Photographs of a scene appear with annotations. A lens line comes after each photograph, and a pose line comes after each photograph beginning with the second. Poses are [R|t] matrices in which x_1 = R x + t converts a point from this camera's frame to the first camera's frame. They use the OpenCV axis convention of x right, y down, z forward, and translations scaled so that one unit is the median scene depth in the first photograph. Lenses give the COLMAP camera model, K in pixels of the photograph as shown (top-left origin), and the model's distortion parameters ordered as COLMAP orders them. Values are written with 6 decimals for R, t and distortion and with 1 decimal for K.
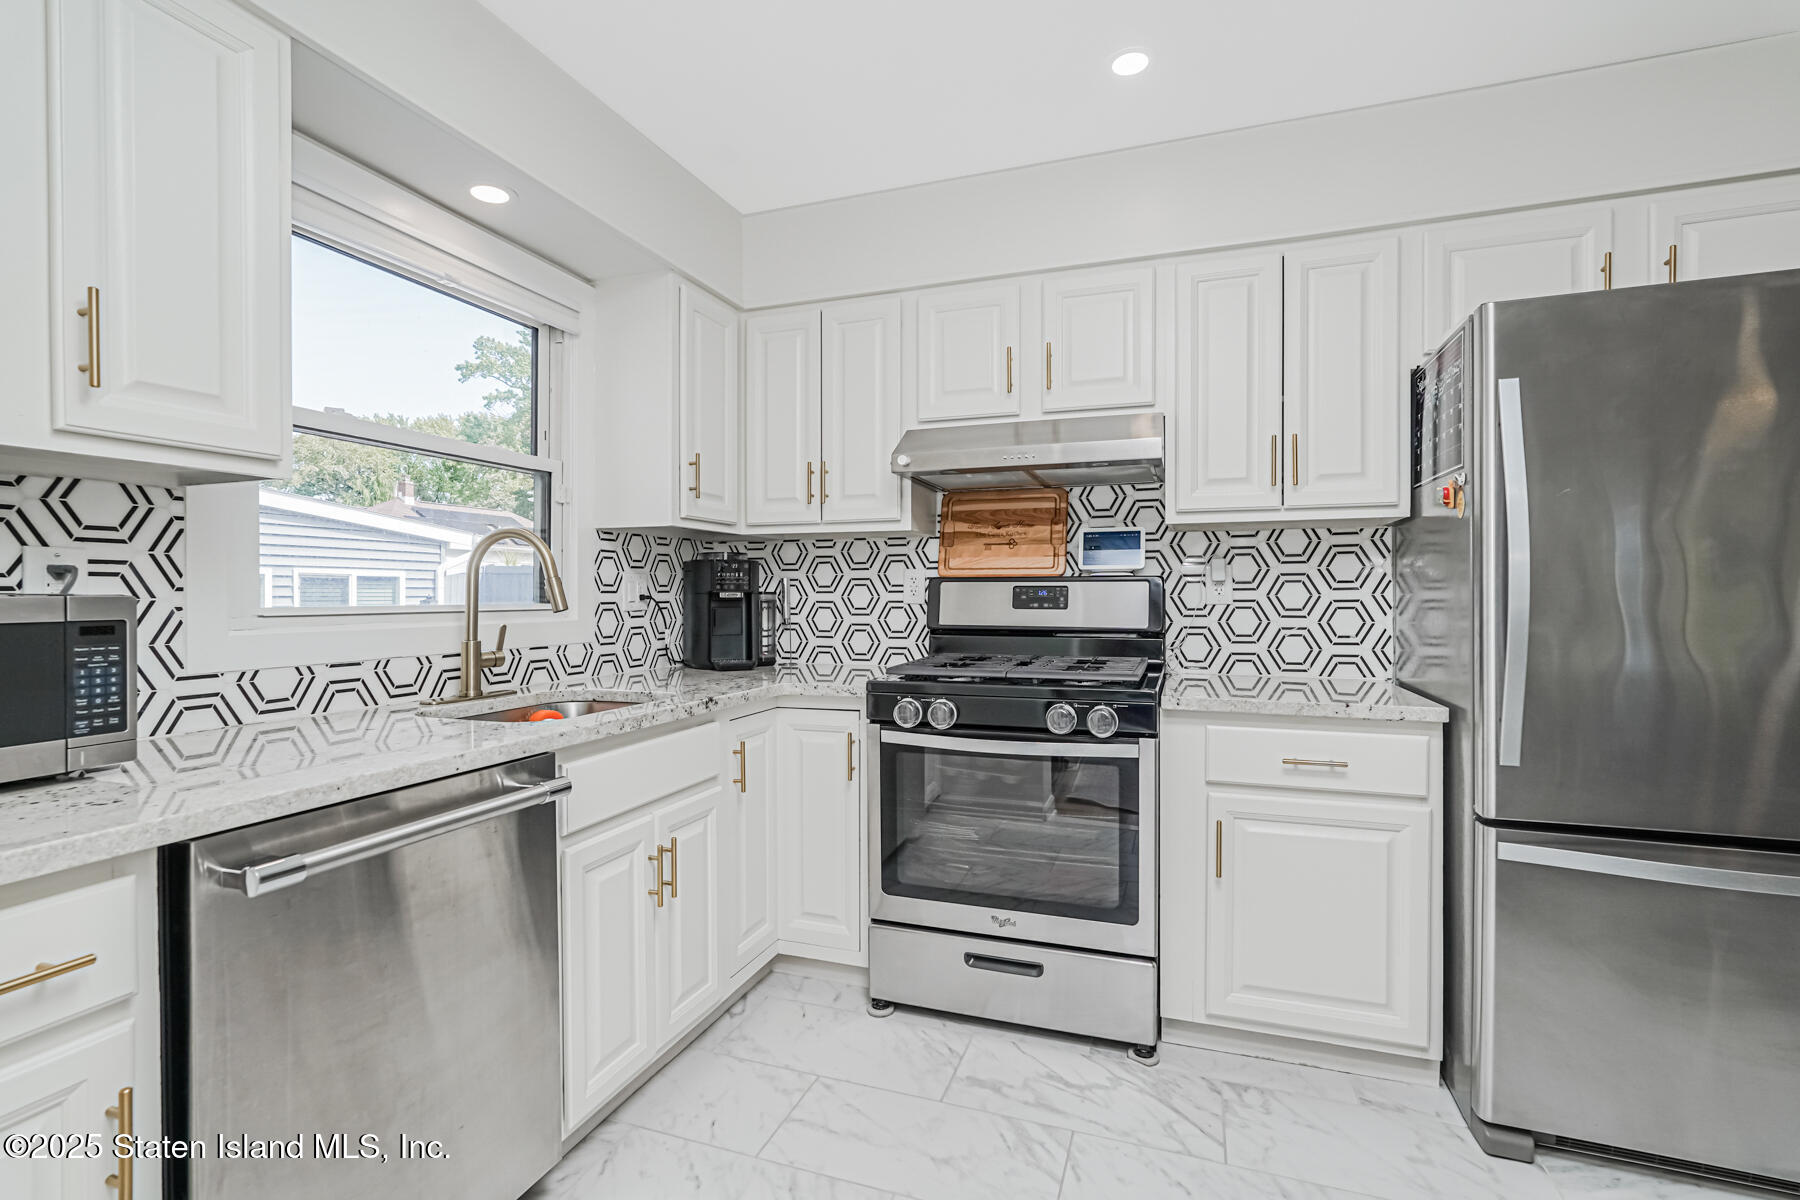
lens RADIAL K [[816.3, 0, 900.4], [0, 816.3, 598.4], [0, 0, 1]] dist [-0.017080, 0.009651]
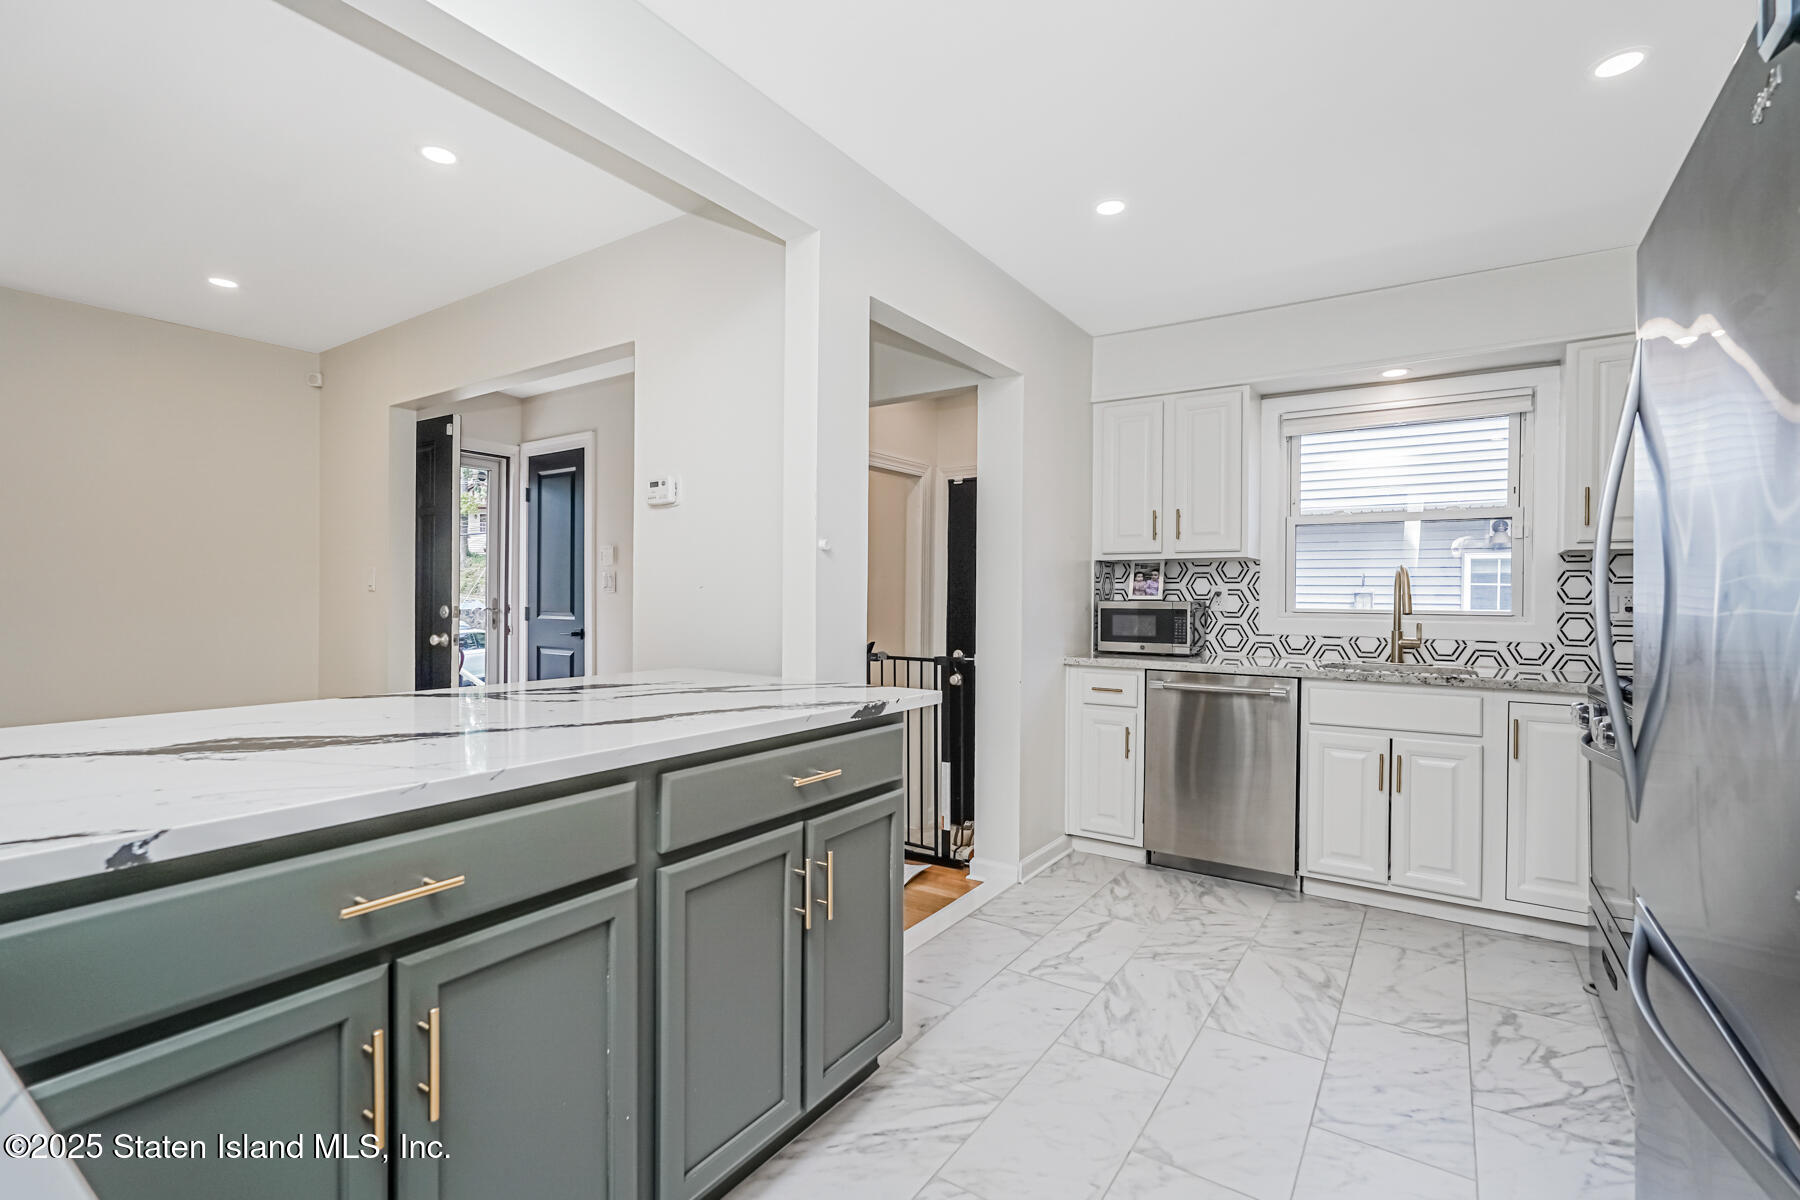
lens RADIAL K [[816.3, 0, 900.4], [0, 816.3, 597.5], [0, 0, 1]] dist [-0.017080, 0.009651]
pose [[-0.245924, -0.002200, -0.969287, 1.203644], [-0.016838, 0.999856, 0.002002, -0.003131], [0.969143, 0.016813, -0.245926, 0.344667]]
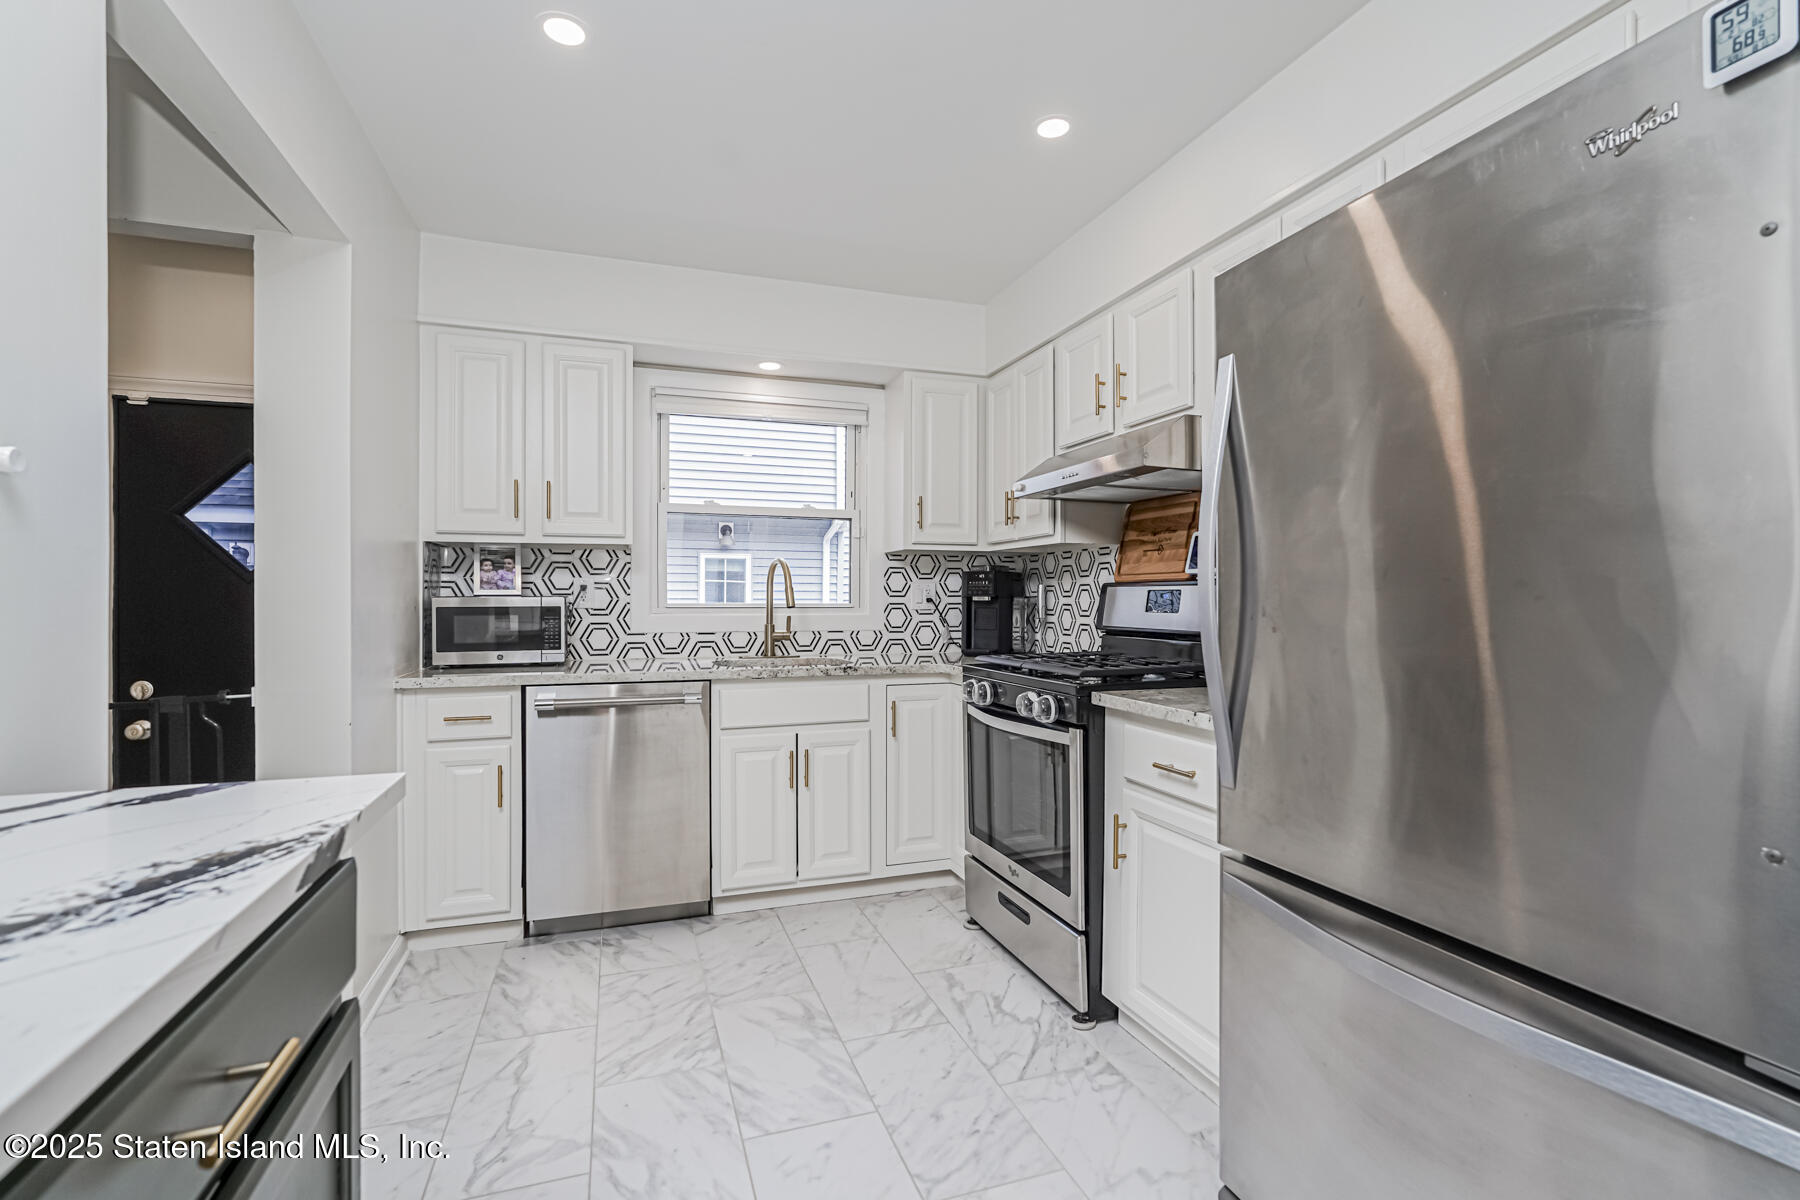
lens RADIAL K [[816.3, 0, 901.4], [0, 816.3, 601.0], [0, 0, 1]] dist [-0.017080, 0.009651]
pose [[0.628424, 0.003222, -0.777864, 0.859570], [-0.006680, 0.999977, -0.001254, 0.002670], [0.777842, 0.005984, 0.628431, 0.107904]]
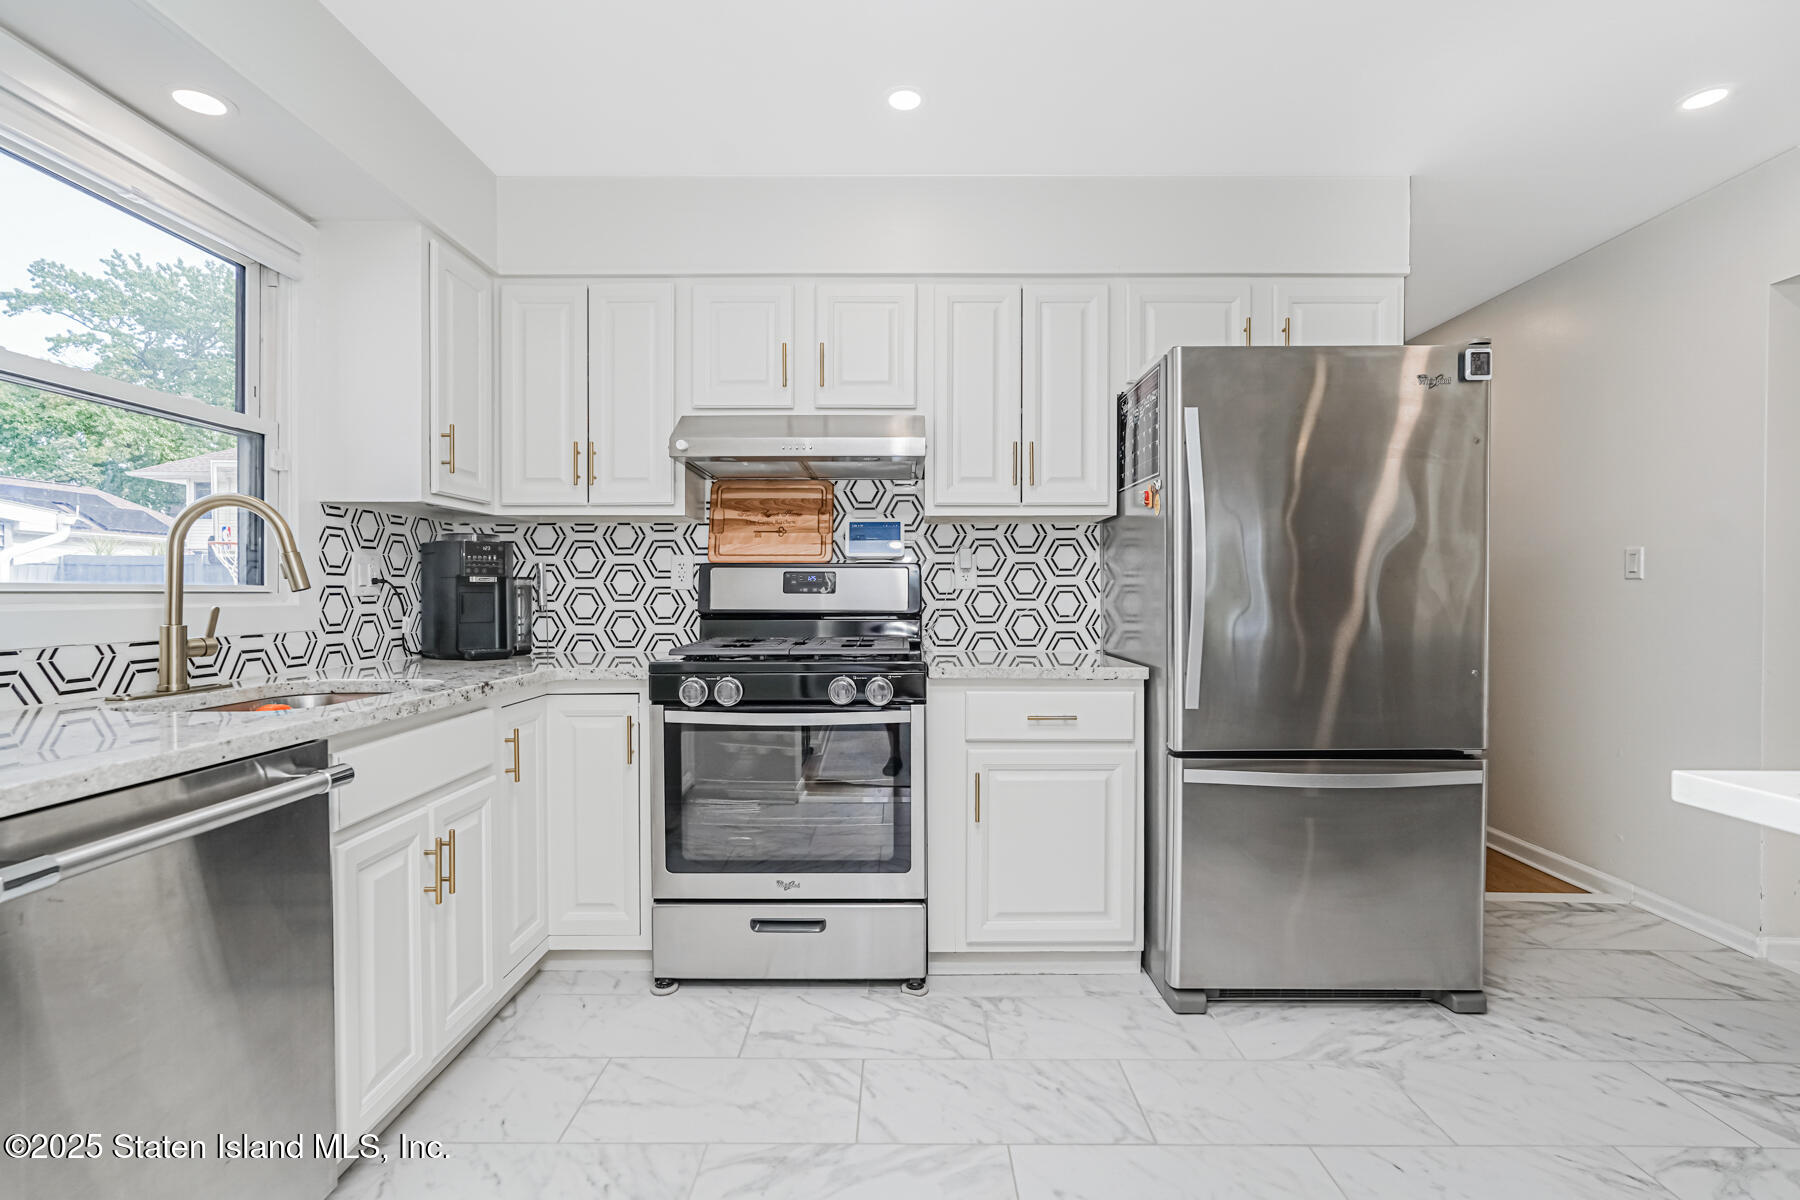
lens RADIAL K [[816.3, 0, 899.0], [0, 816.3, 600.3], [0, 0, 1]] dist [-0.017080, 0.009651]
pose [[0.943210, -0.002408, 0.332189, -0.080588], [0.001303, 0.999993, 0.003549, 0.020545], [-0.332195, -0.002915, 0.943206, -0.043924]]
